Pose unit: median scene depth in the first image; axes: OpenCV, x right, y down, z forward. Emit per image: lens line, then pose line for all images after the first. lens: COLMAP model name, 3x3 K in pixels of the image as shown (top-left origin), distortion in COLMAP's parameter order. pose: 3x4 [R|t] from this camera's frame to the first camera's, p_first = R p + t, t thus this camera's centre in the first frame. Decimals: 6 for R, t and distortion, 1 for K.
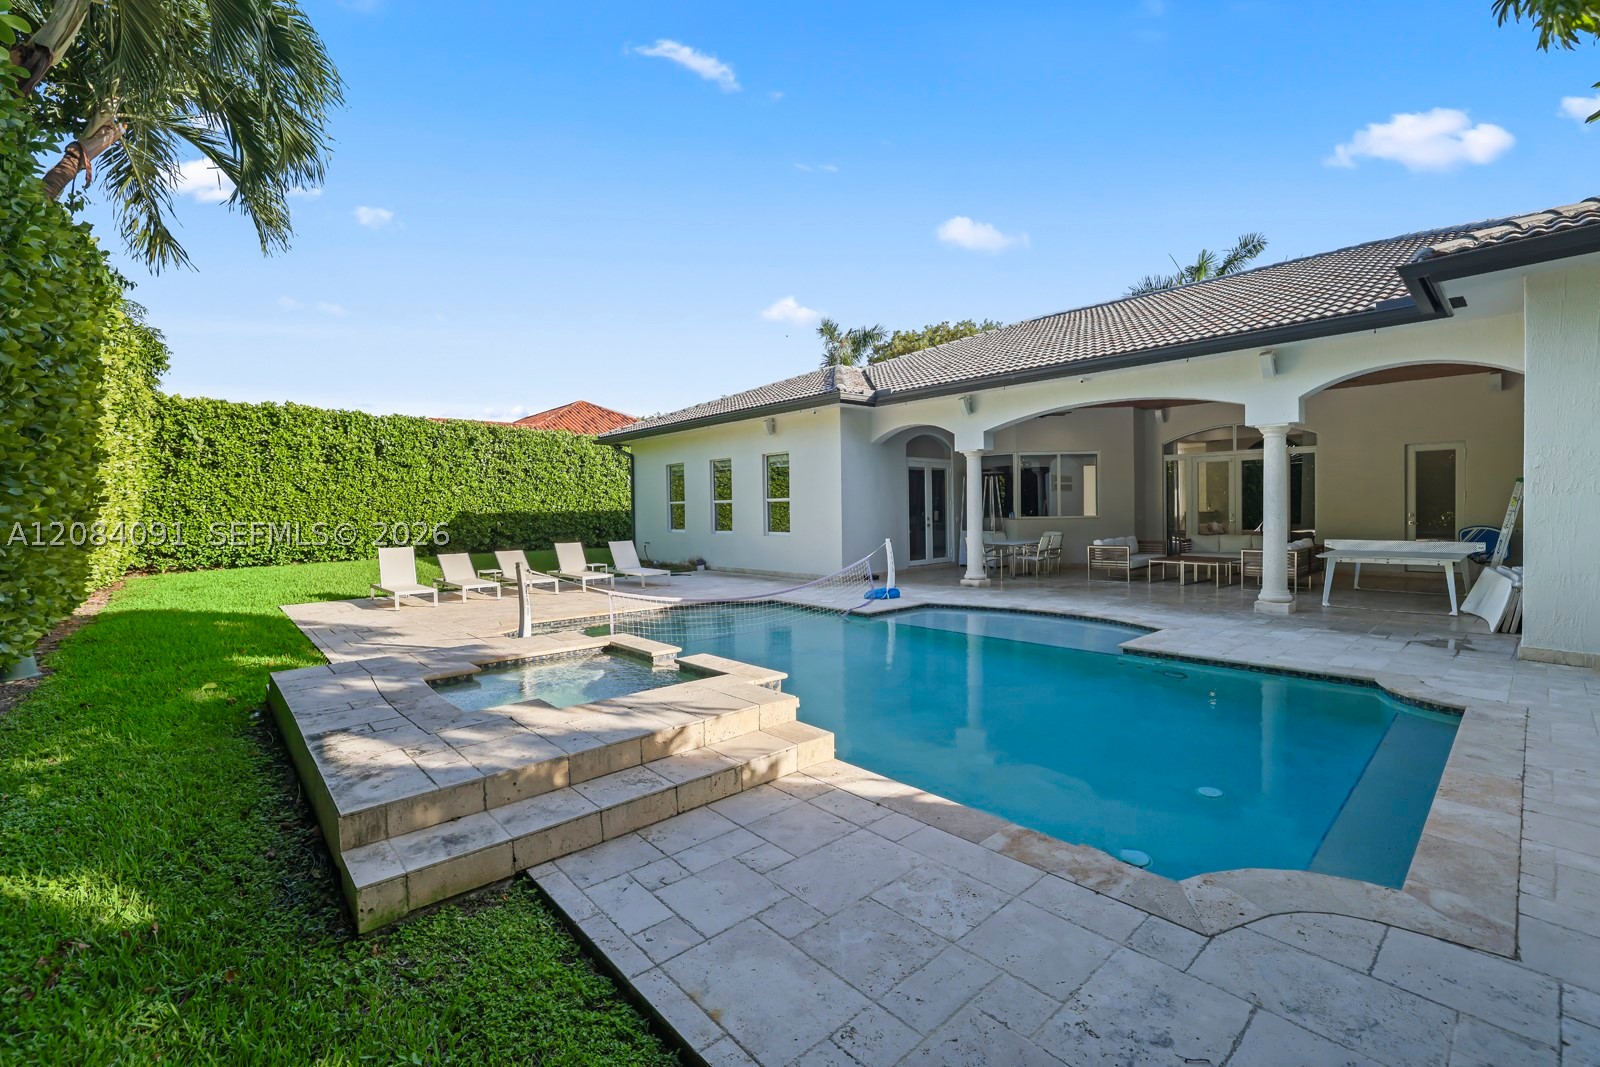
lens RADIAL K [[691.9, 0, 796.4], [0, 691.9, 537.4], [0, 0, 1]] dist [-0.053548, 0.017993]
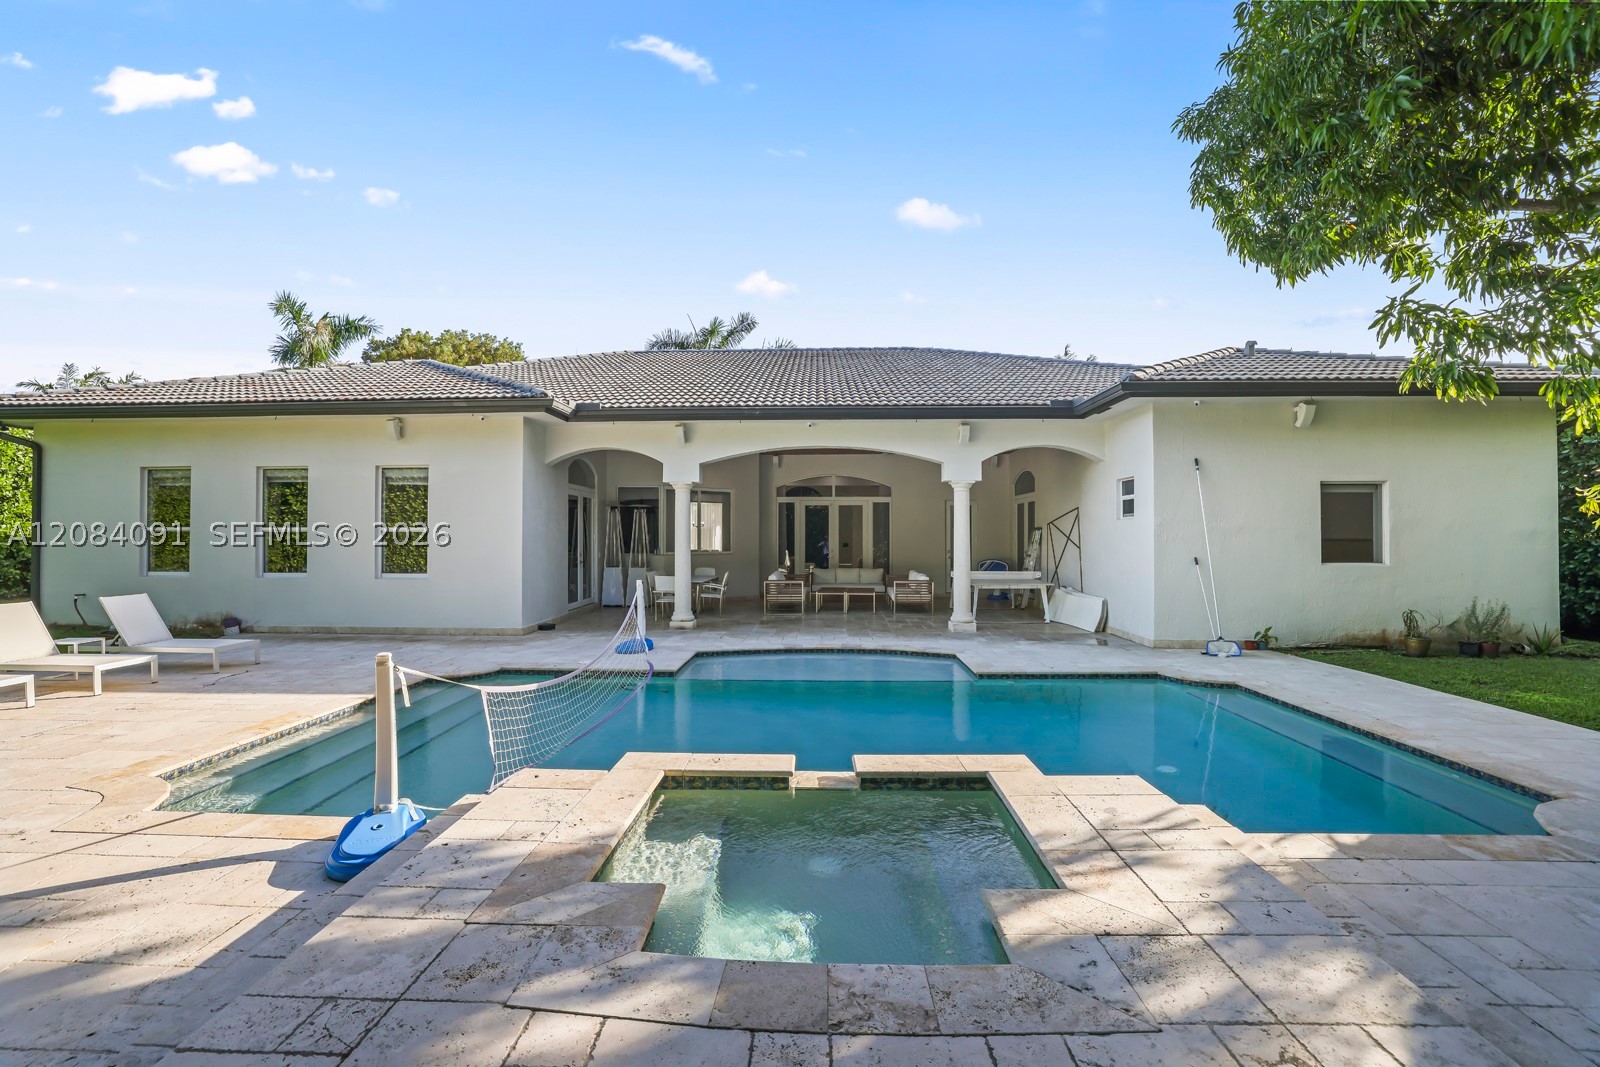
lens RADIAL K [[691.9, 0, 796.4], [0, 691.9, 537.4], [0, 0, 1]] dist [-0.053548, 0.017993]
pose [[0.694105, 0.015494, 0.719707, -0.246623], [0.017433, 0.999113, -0.038322, -0.010707], [-0.719663, 0.039146, 0.693219, 0.194564]]
